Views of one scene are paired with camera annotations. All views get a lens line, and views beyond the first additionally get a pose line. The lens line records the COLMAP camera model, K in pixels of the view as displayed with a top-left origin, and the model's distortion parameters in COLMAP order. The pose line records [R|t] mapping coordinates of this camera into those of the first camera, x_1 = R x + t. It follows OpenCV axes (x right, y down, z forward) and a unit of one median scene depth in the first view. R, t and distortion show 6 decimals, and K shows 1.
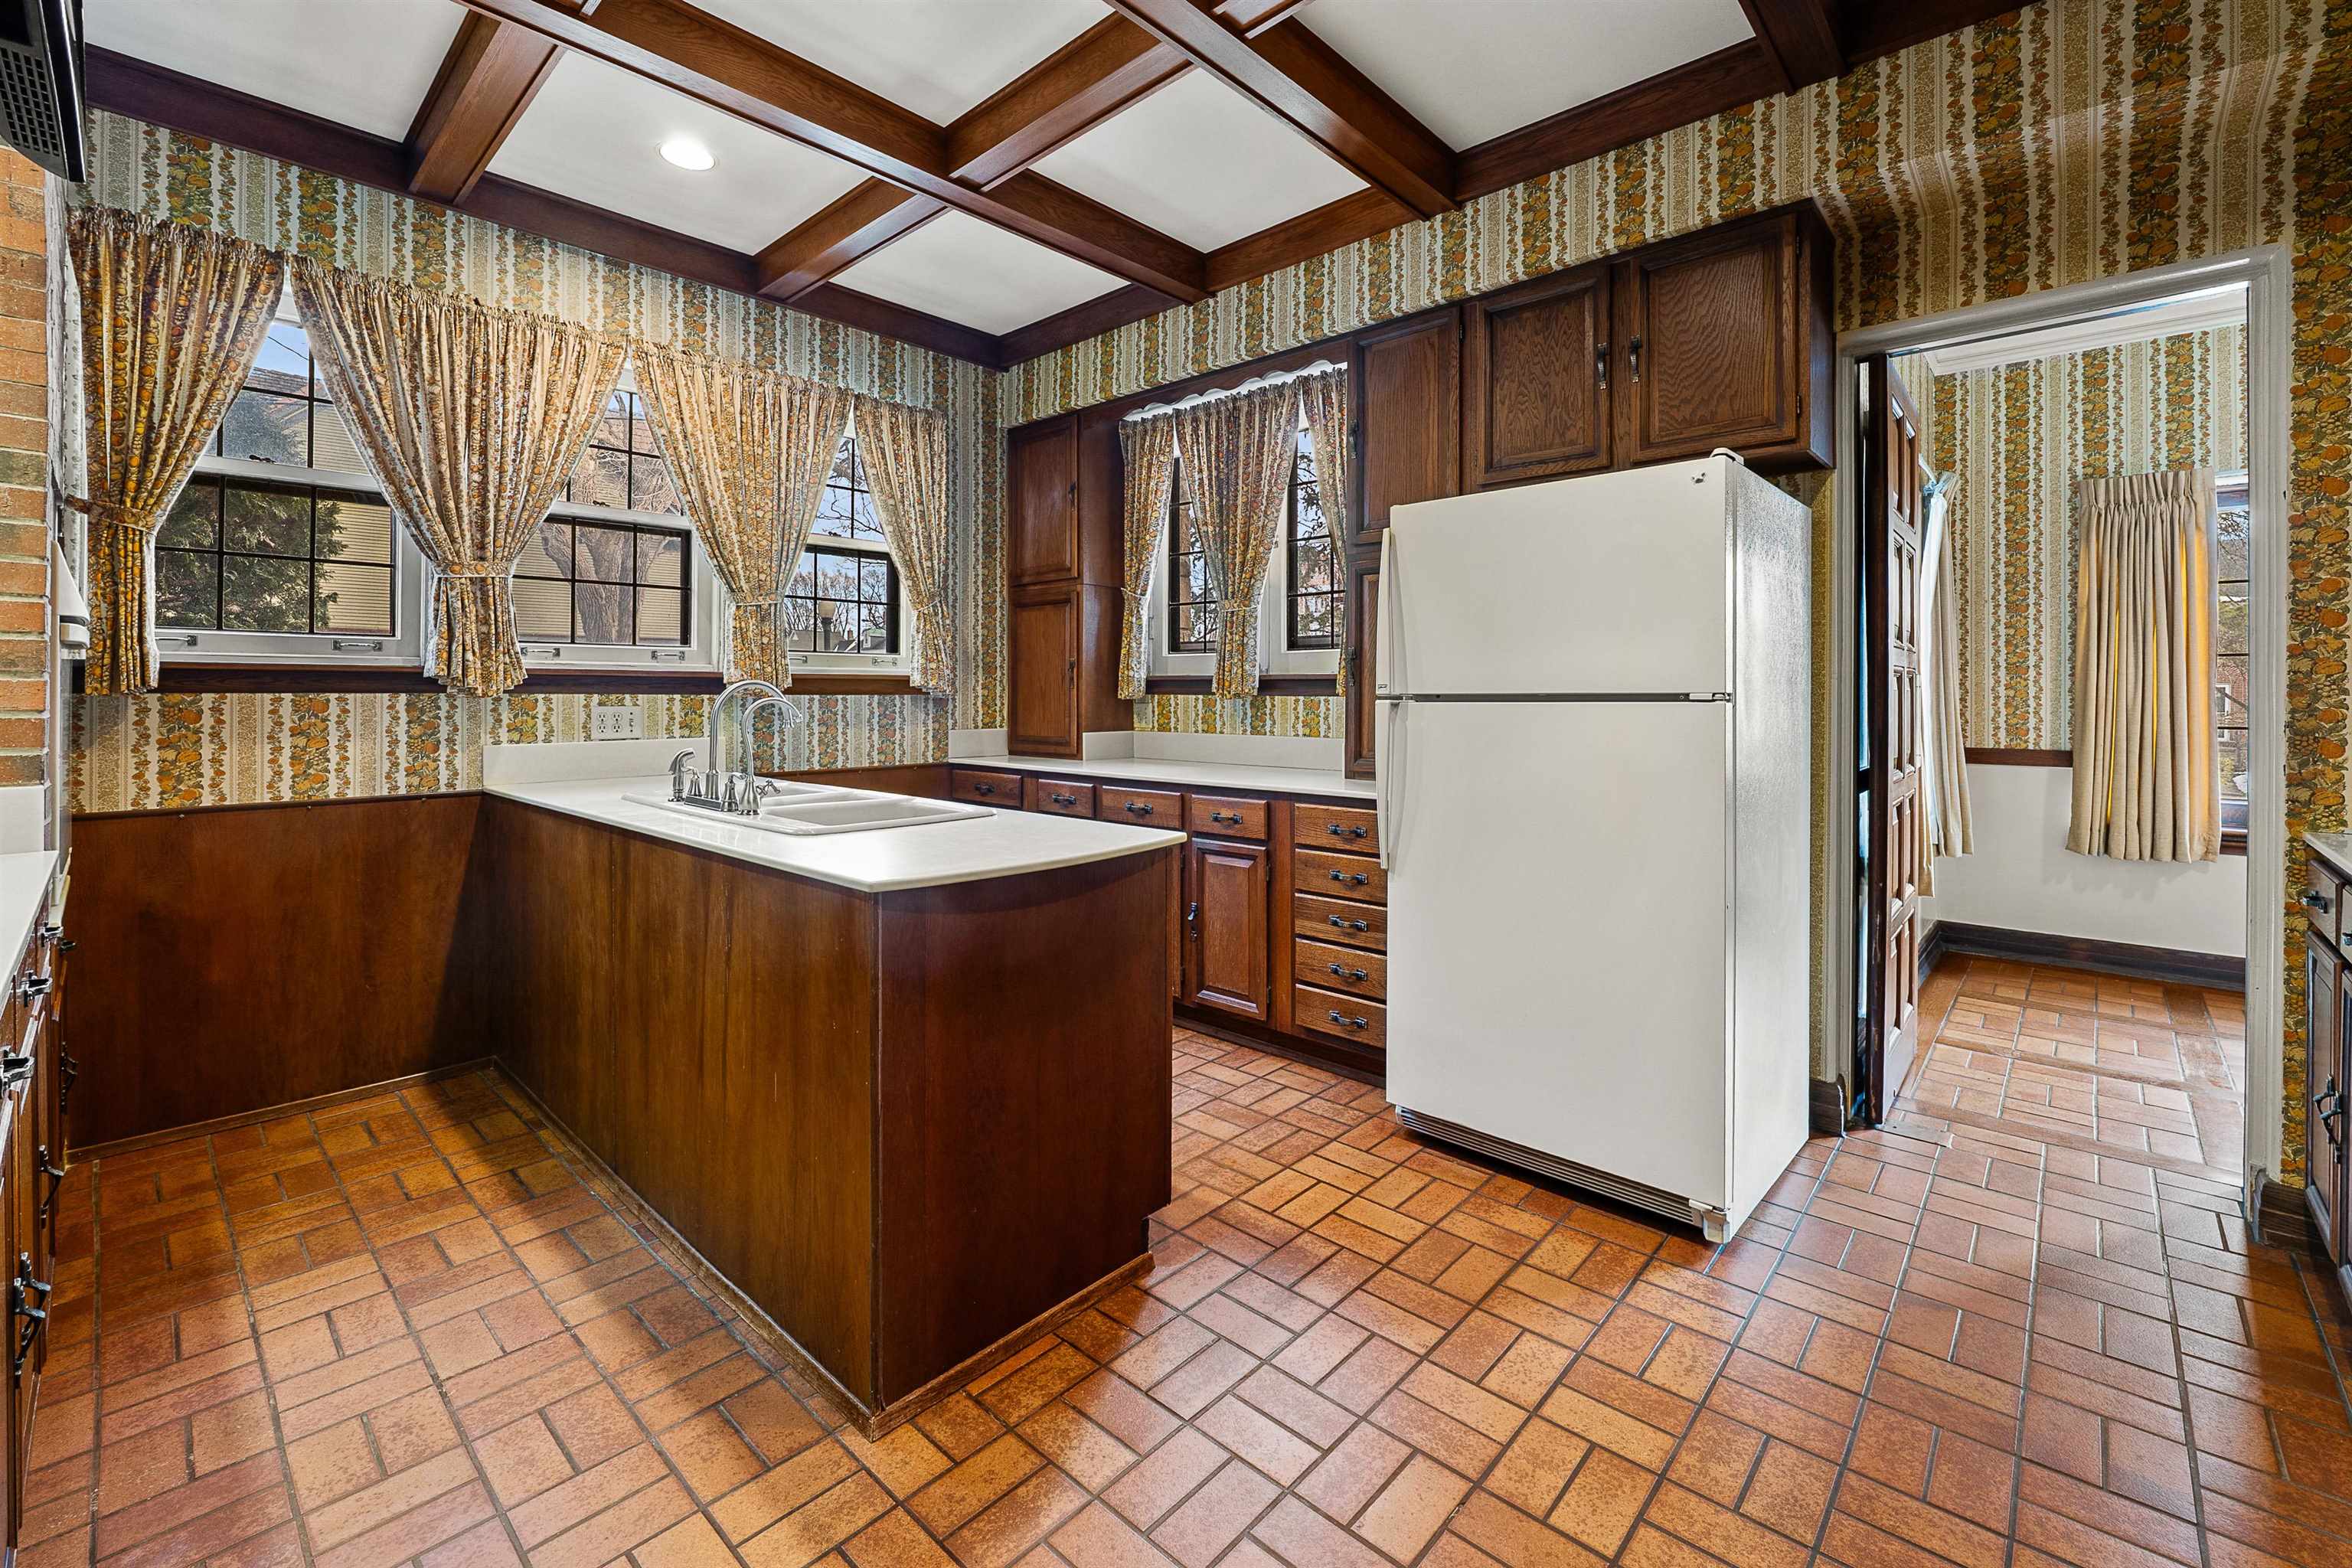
lens RADIAL K [[1000.9, 0, 1133.2], [0, 1000.9, 689.9], [0, 0, 1]] dist [-0.004226, -0.000418]
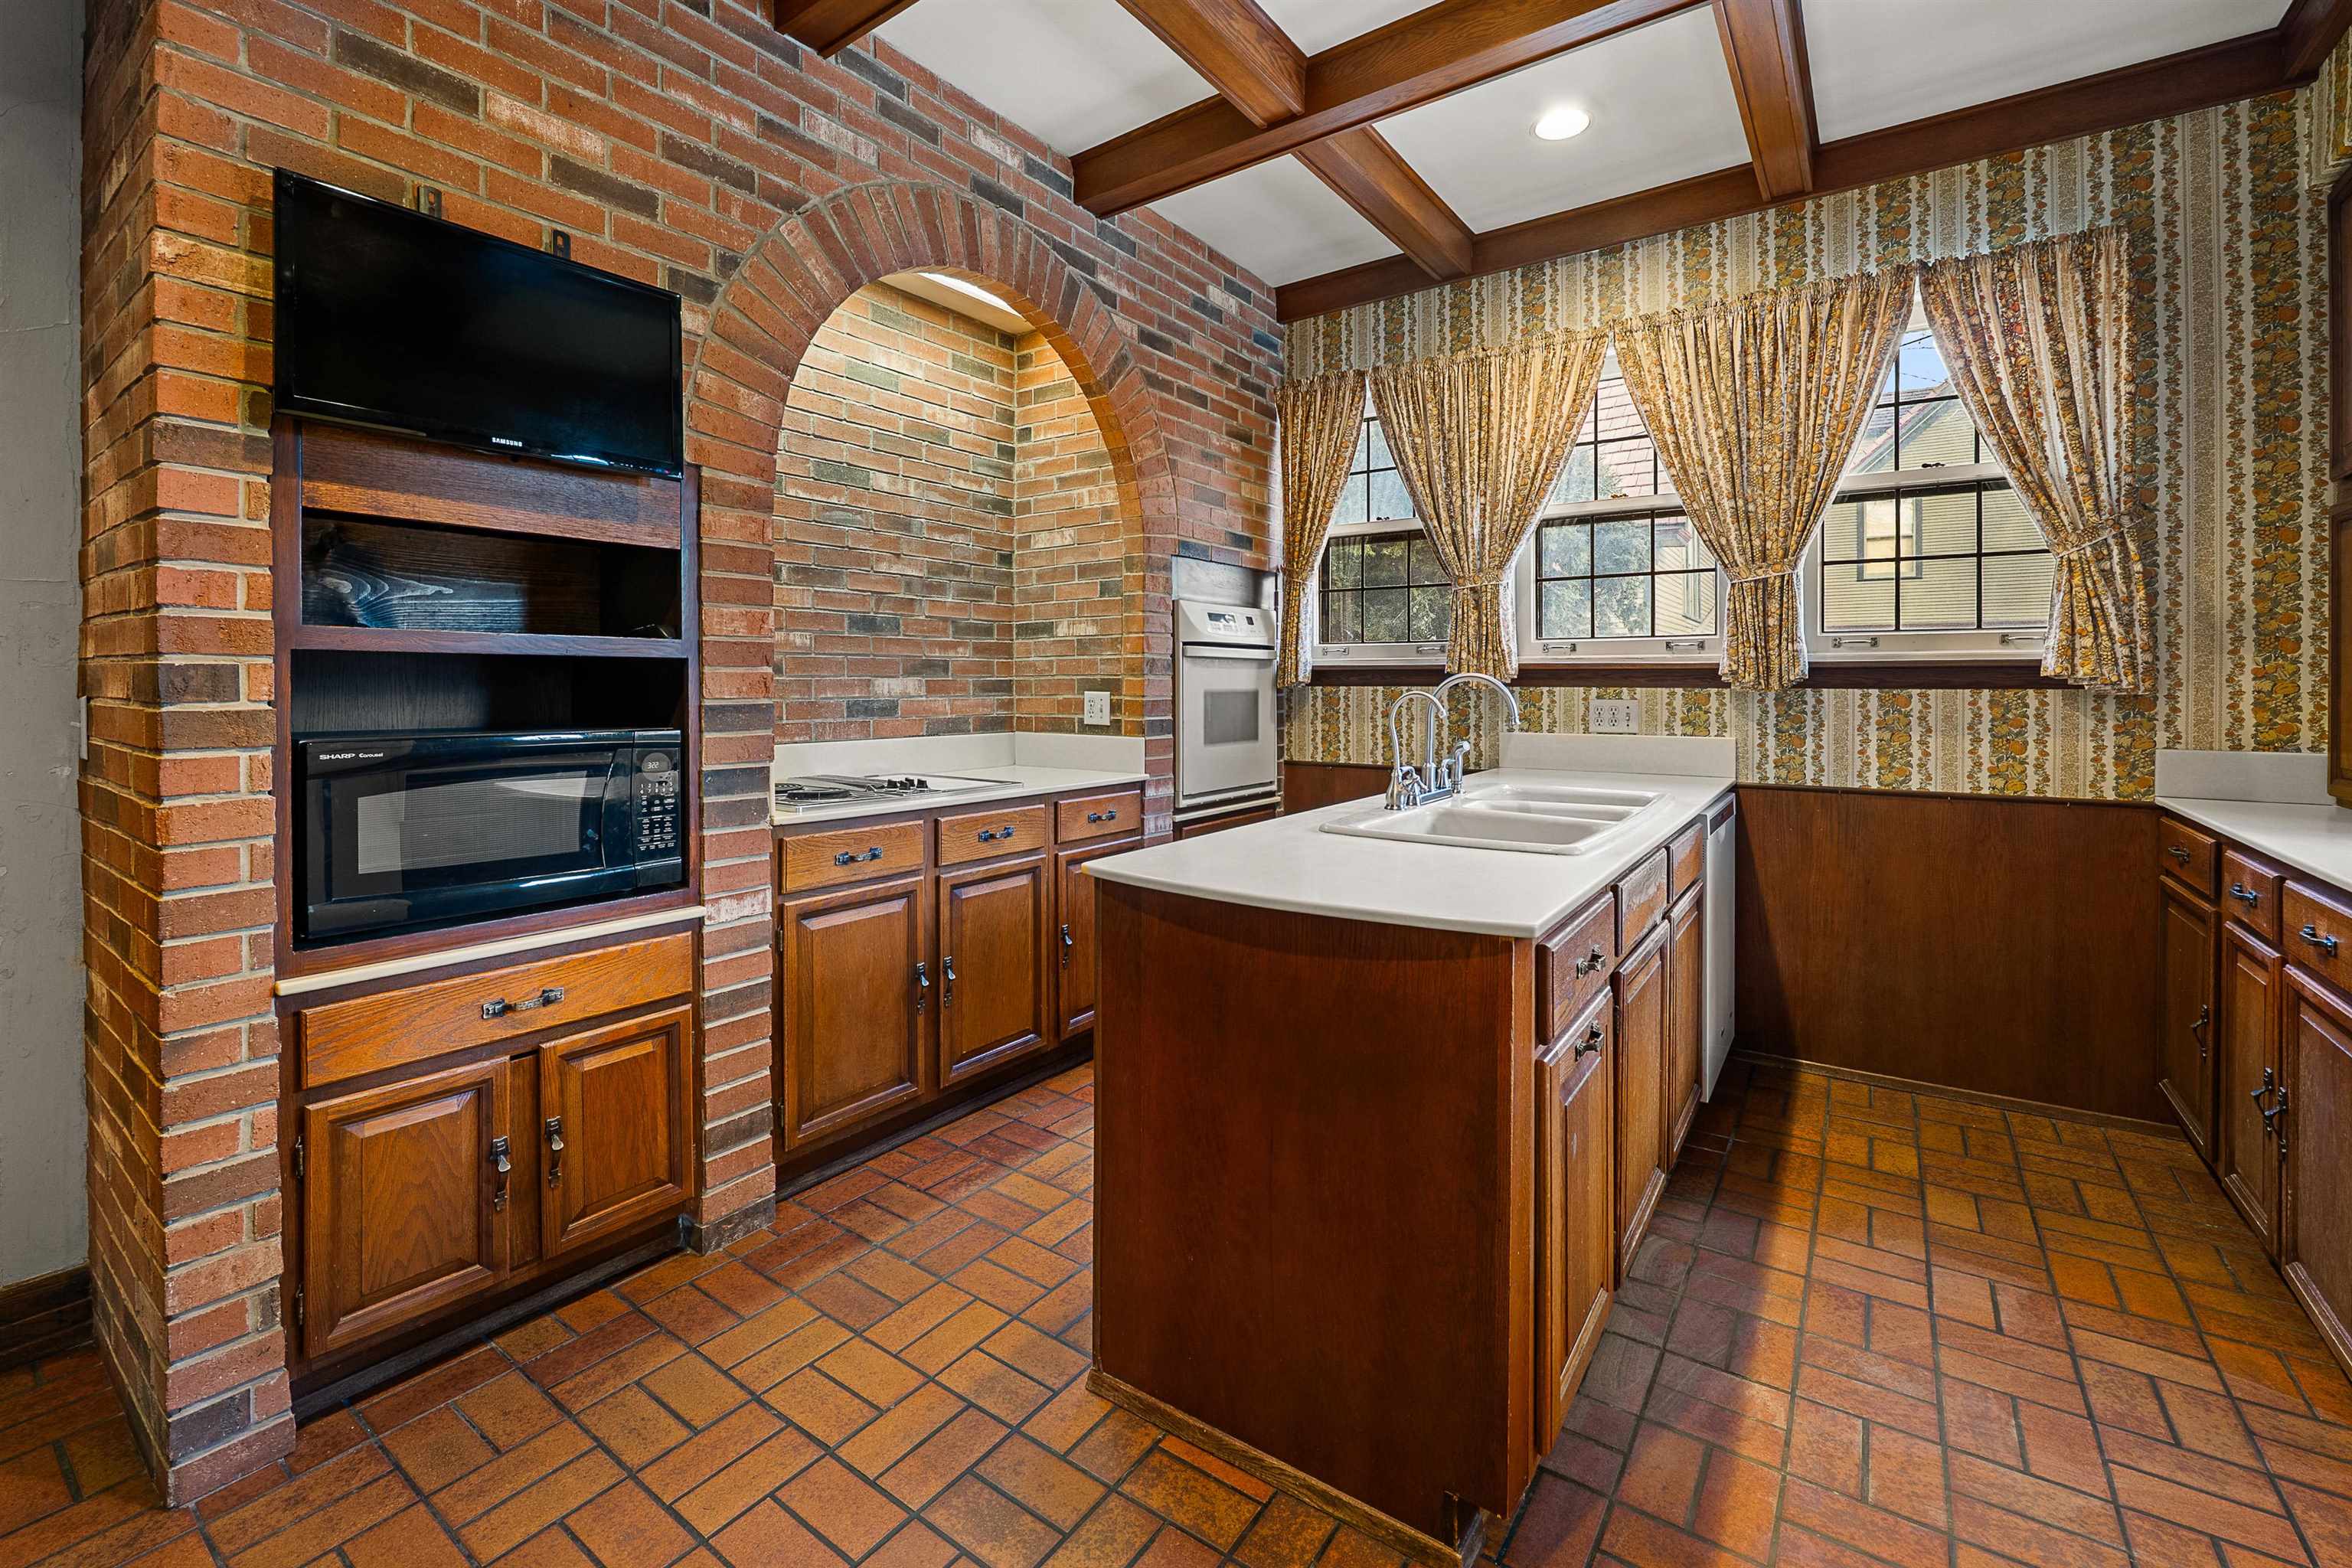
lens RADIAL K [[1000.9, 0, 1154.1], [0, 1000.9, 695.6], [0, 0, 1]] dist [-0.004226, -0.000418]
pose [[0.141794, 0.008172, -0.989862, 0.320814], [0.001562, 0.999963, 0.008479, 0.002542], [0.989895, -0.002748, 0.141776, 0.331482]]
